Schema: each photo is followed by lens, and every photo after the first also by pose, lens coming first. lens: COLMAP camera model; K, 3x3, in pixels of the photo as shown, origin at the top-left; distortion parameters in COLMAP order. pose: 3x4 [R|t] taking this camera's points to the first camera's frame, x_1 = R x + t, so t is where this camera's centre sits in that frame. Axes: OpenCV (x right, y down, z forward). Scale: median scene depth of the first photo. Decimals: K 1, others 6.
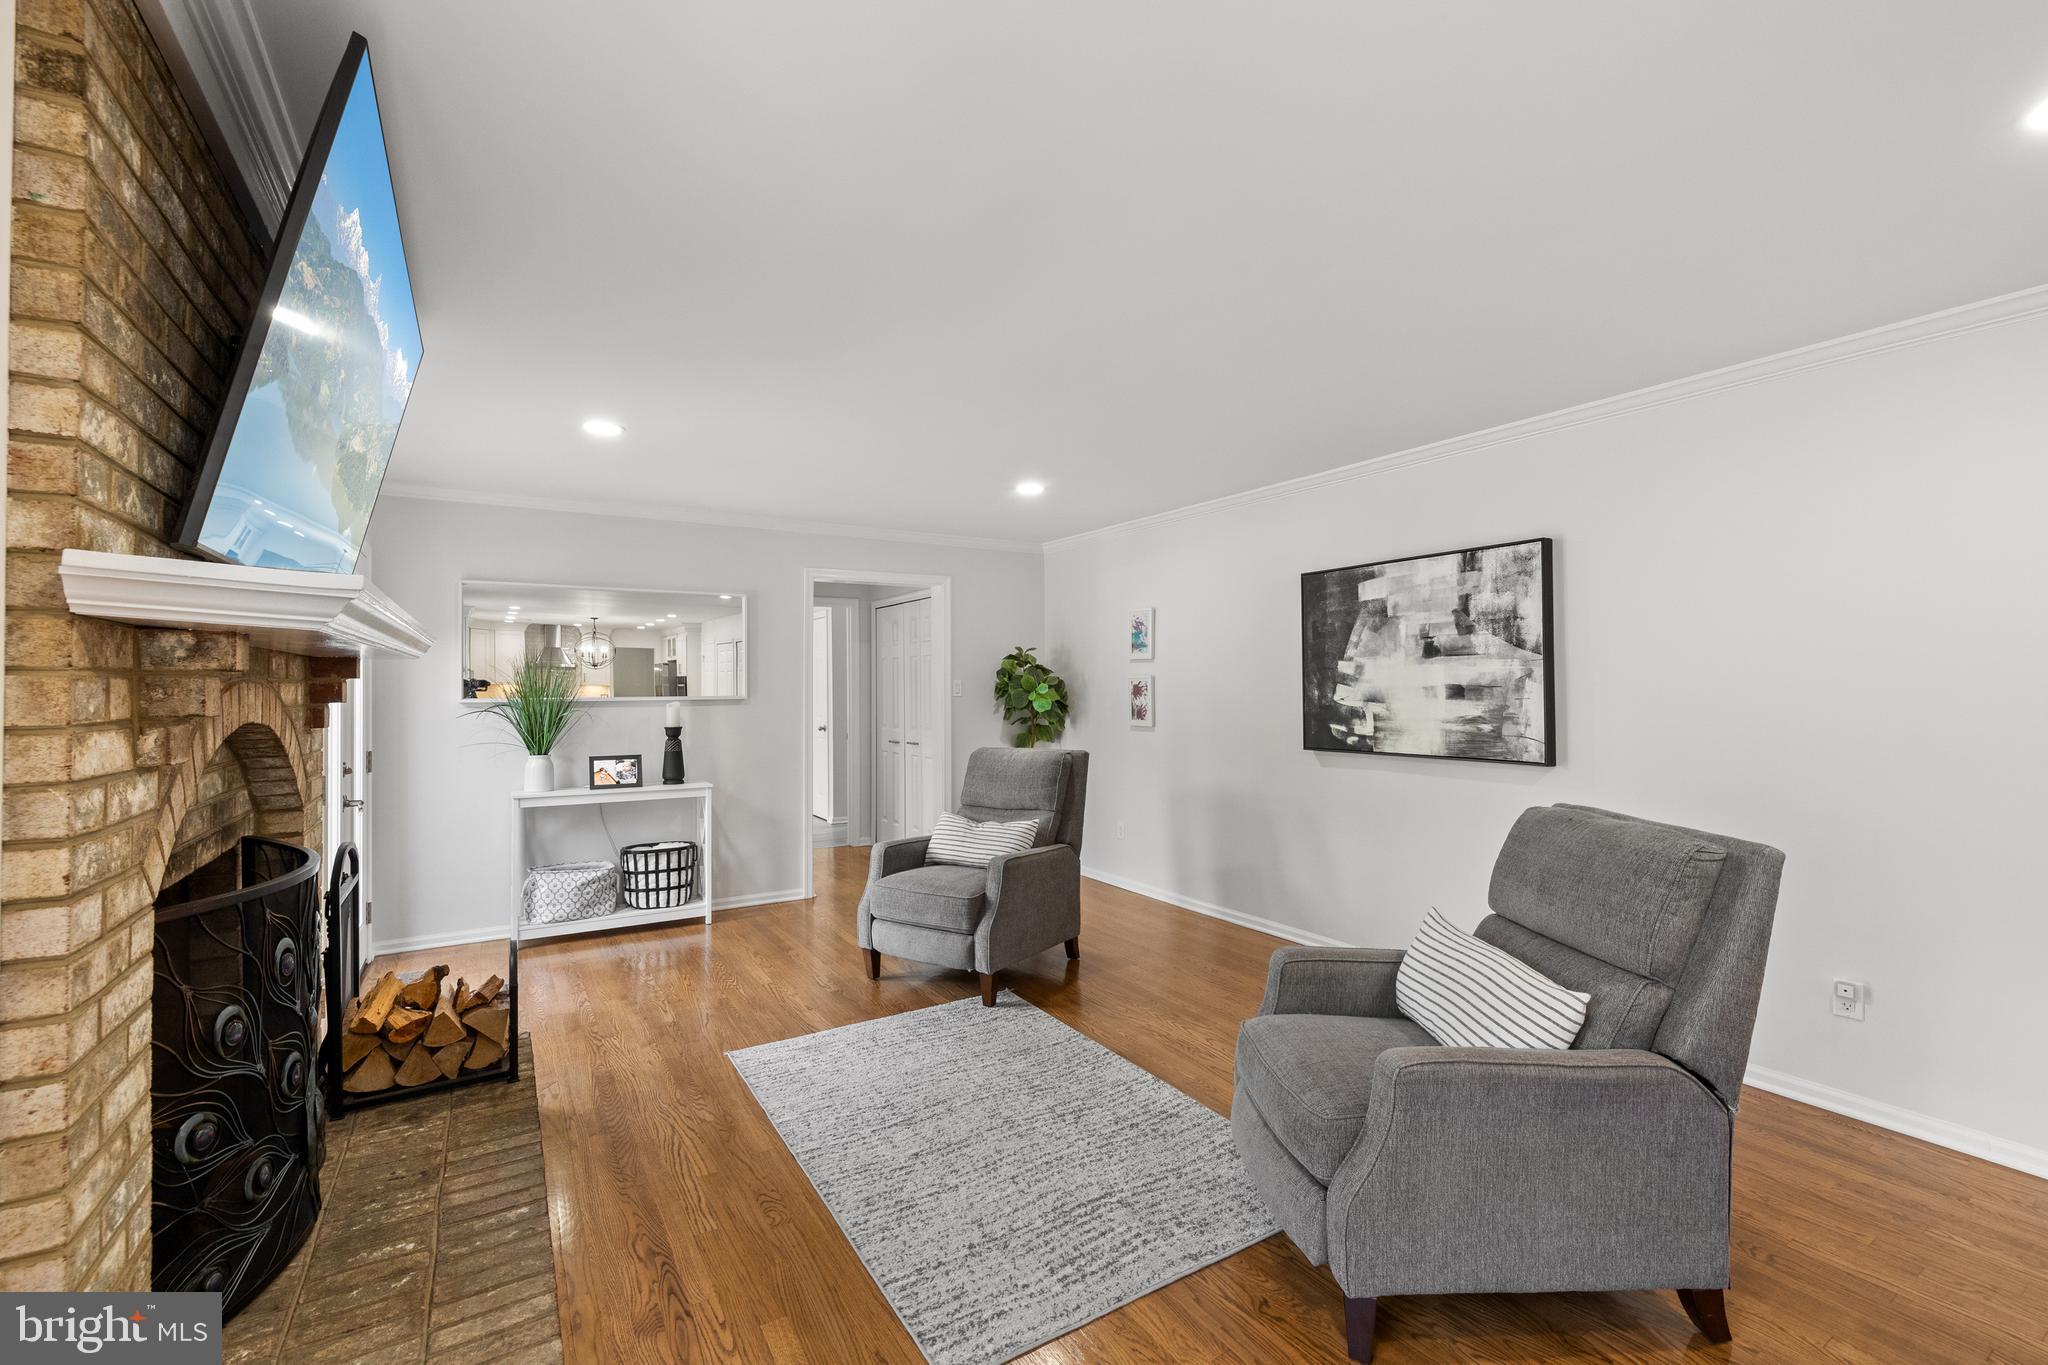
lens RADIAL K [[870.9, 0, 1023.1], [0, 870.9, 678.7], [0, 0, 1]] dist [-0.000494, -0.000051]
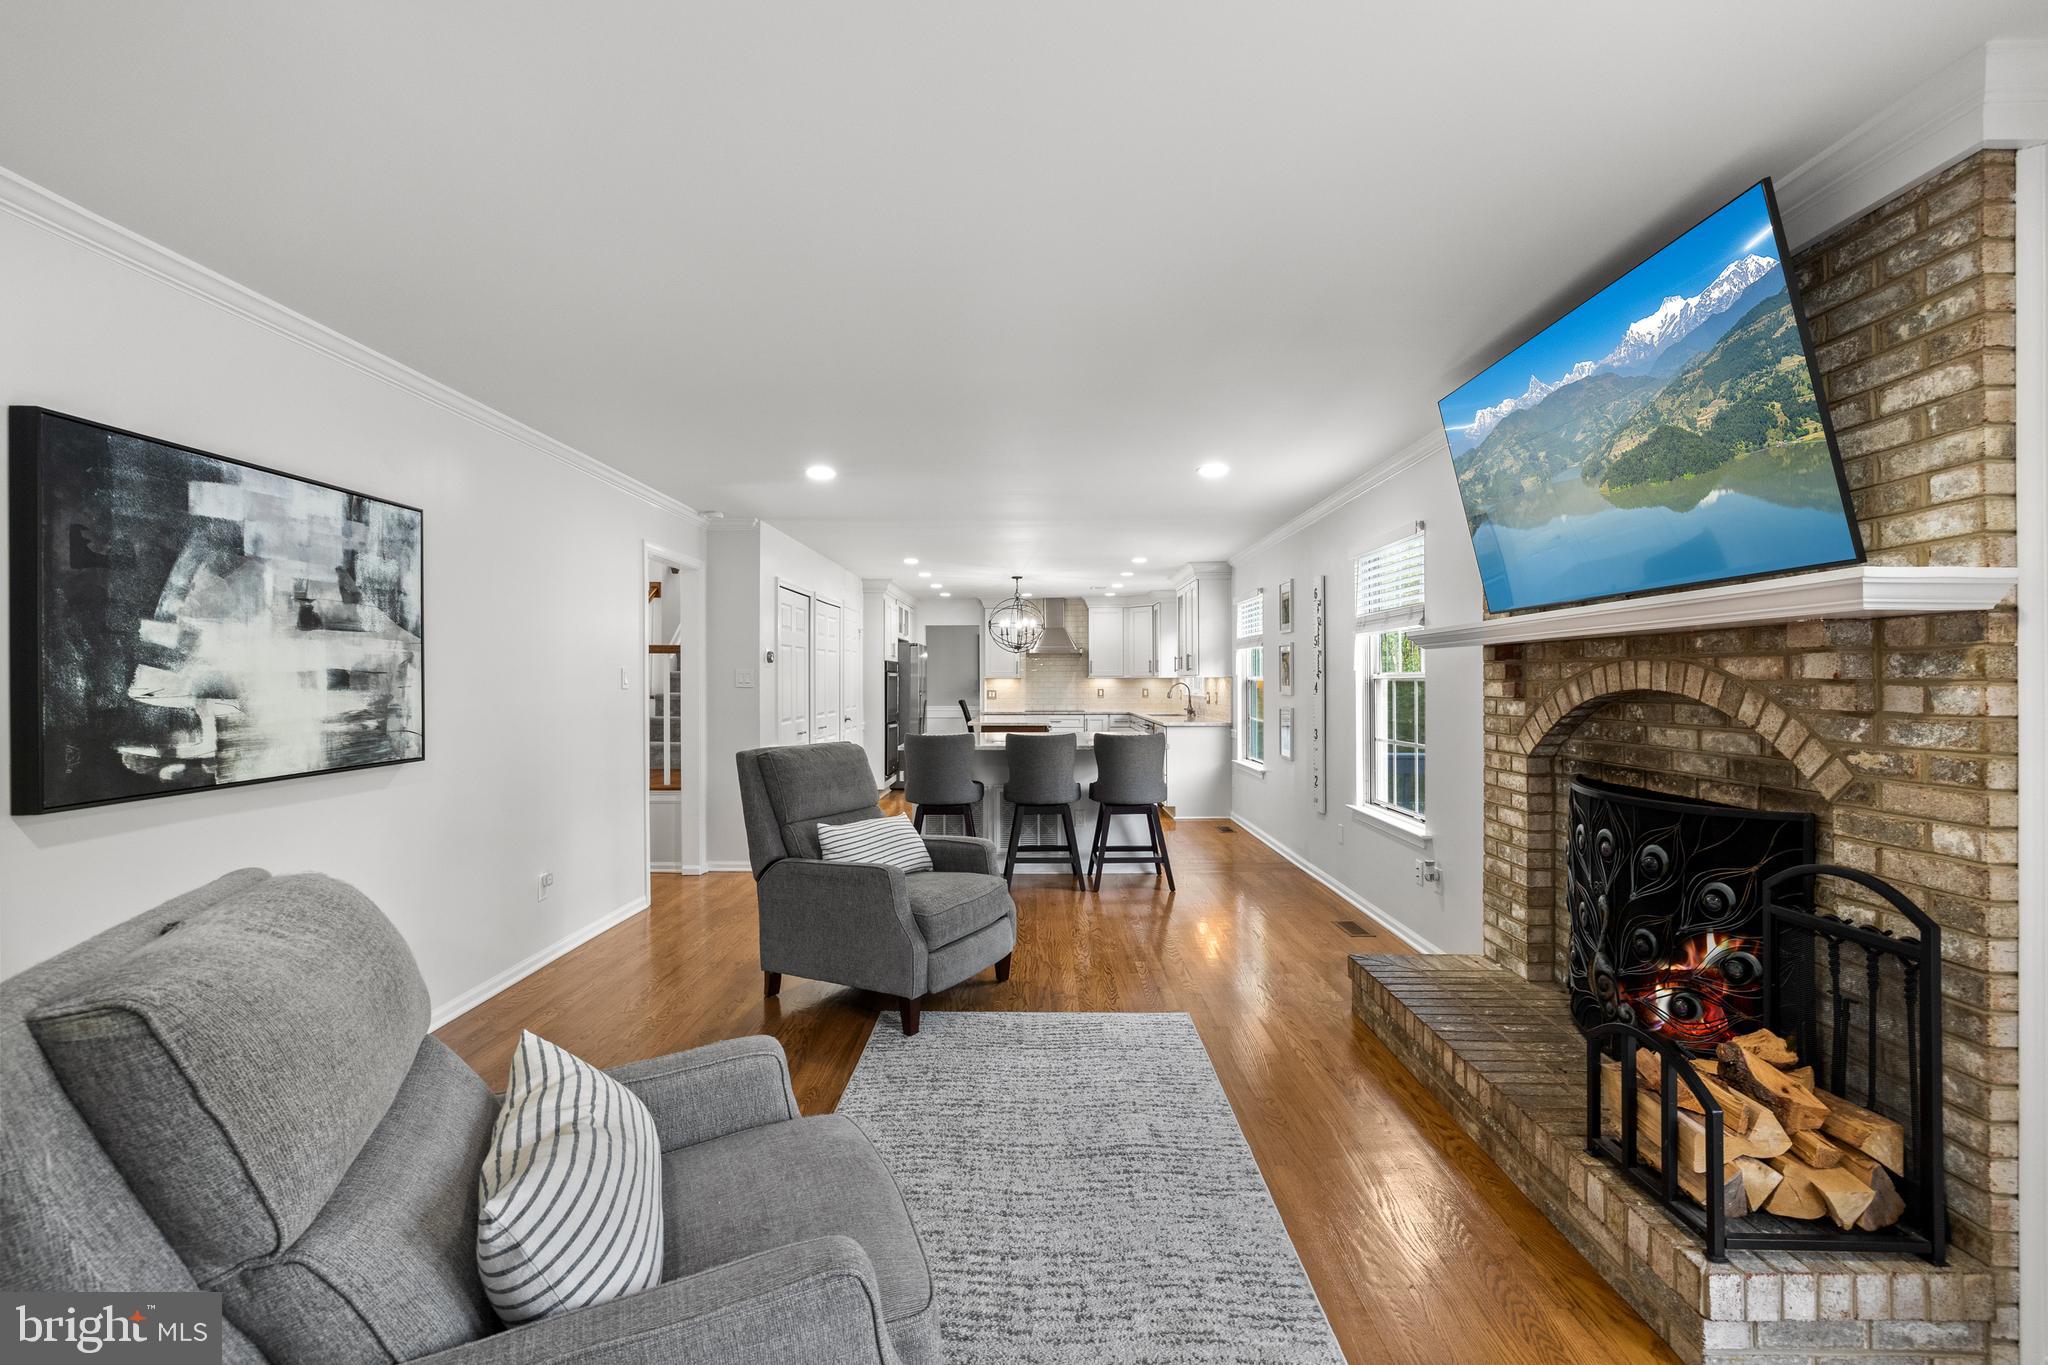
lens RADIAL K [[863.6, 0, 1026.1], [0, 863.6, 677.7], [0, 0, 1]] dist [0.000383, 0.000209]
pose [[-0.844065, 0.005643, 0.536211, -0.371086], [0.000404, 0.999951, -0.009887, 0.020453], [-0.536241, -0.008129, -0.844026, 1.263455]]
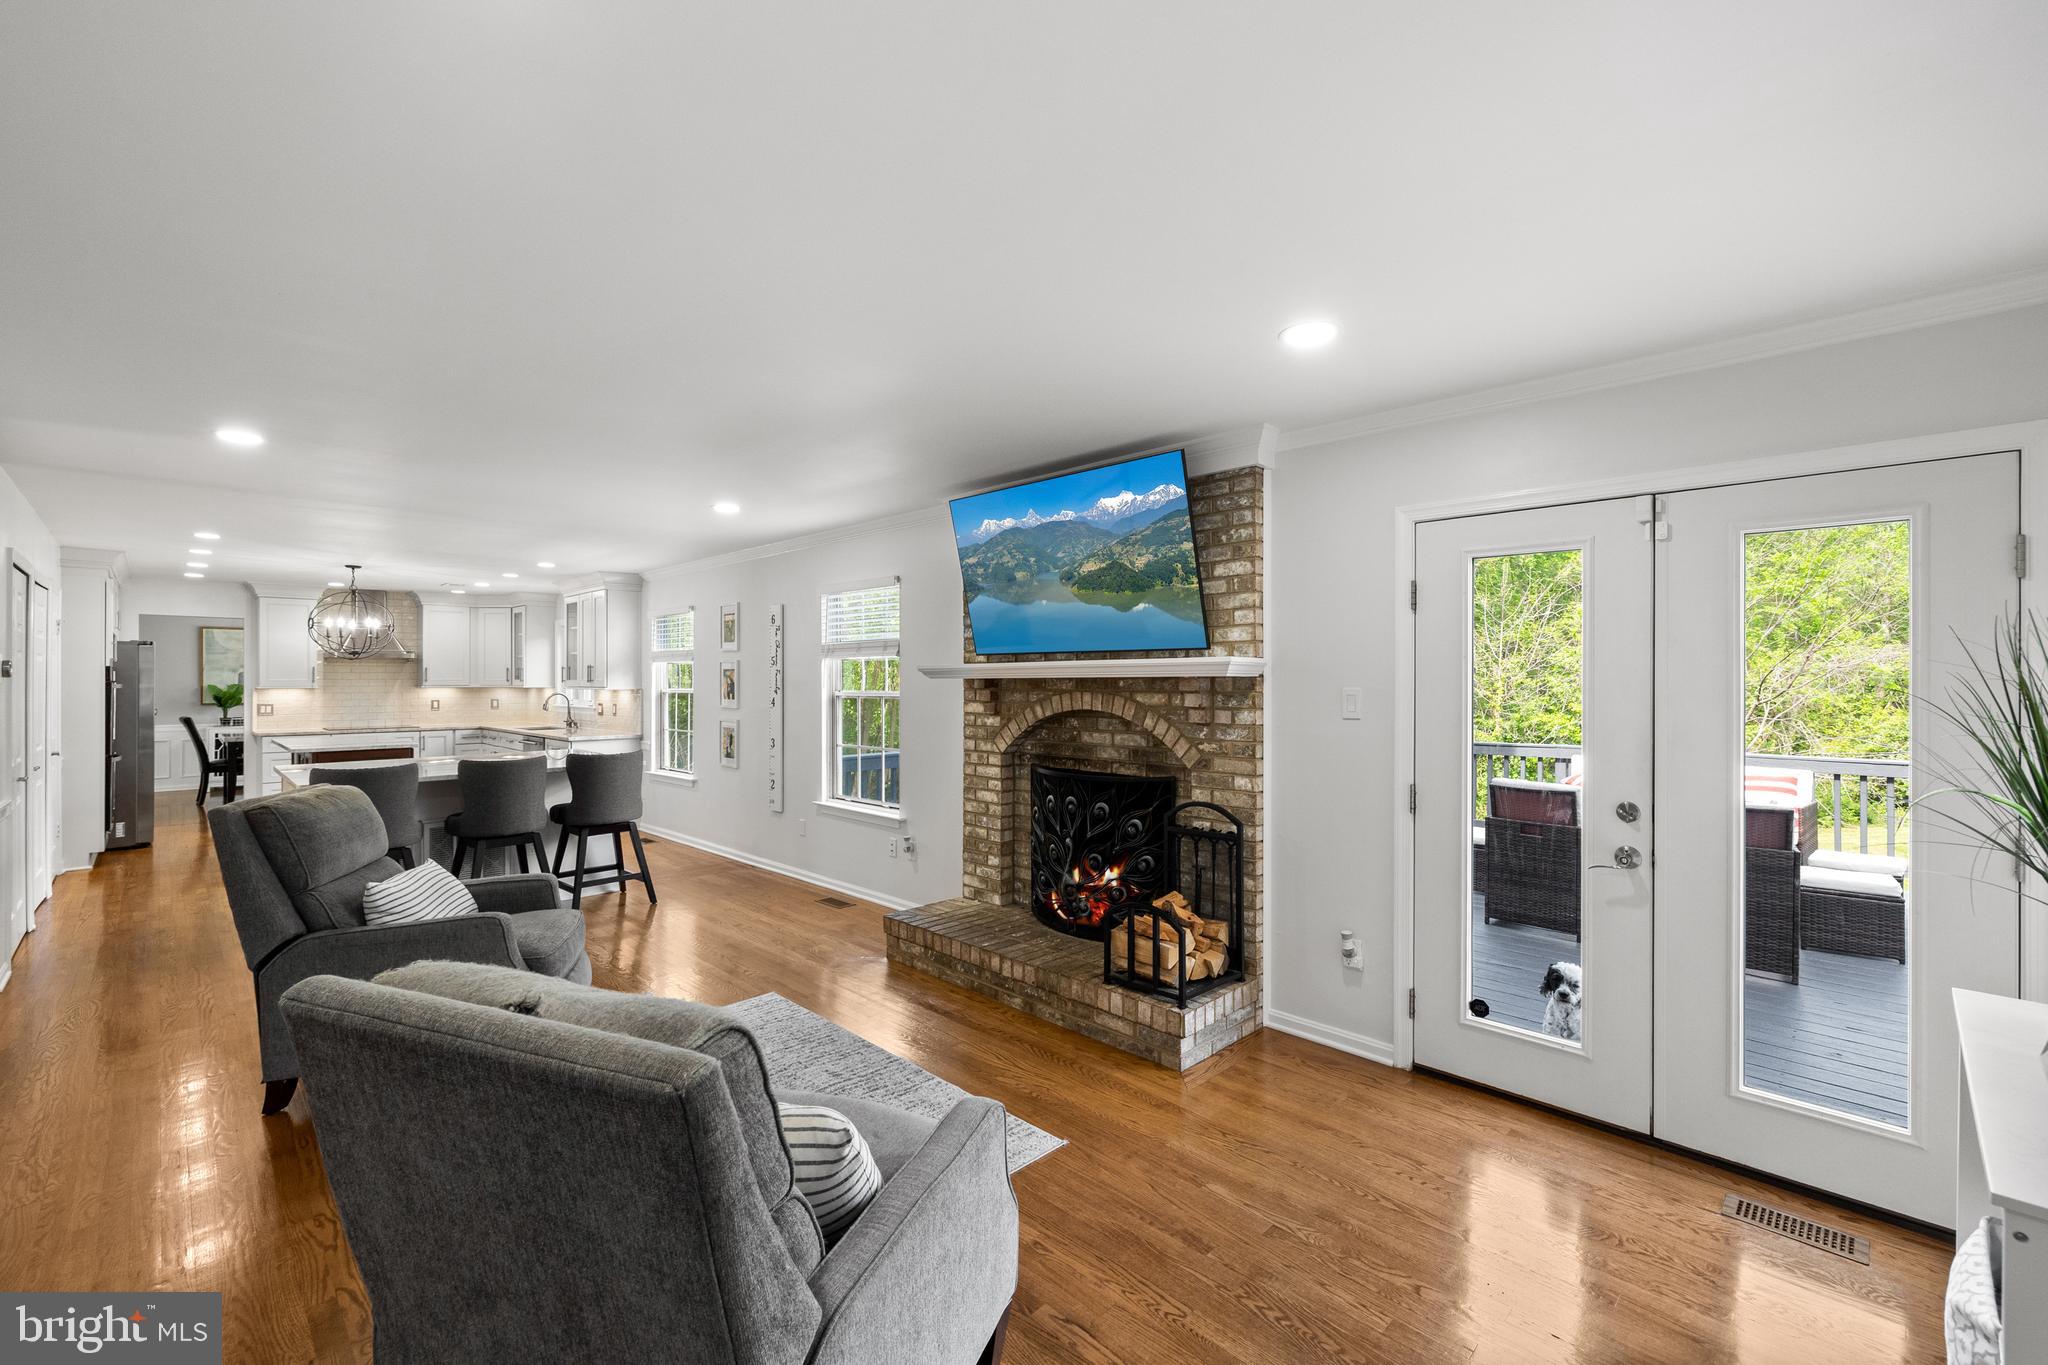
lens RADIAL K [[863.6, 0, 1026.1], [0, 863.6, 677.7], [0, 0, 1]] dist [0.000383, 0.000209]
pose [[-0.973167, 0.002645, -0.230083, -0.094255], [0.004556, 0.999959, -0.007776, -0.008720], [0.230053, -0.008616, -0.973140, 1.493774]]
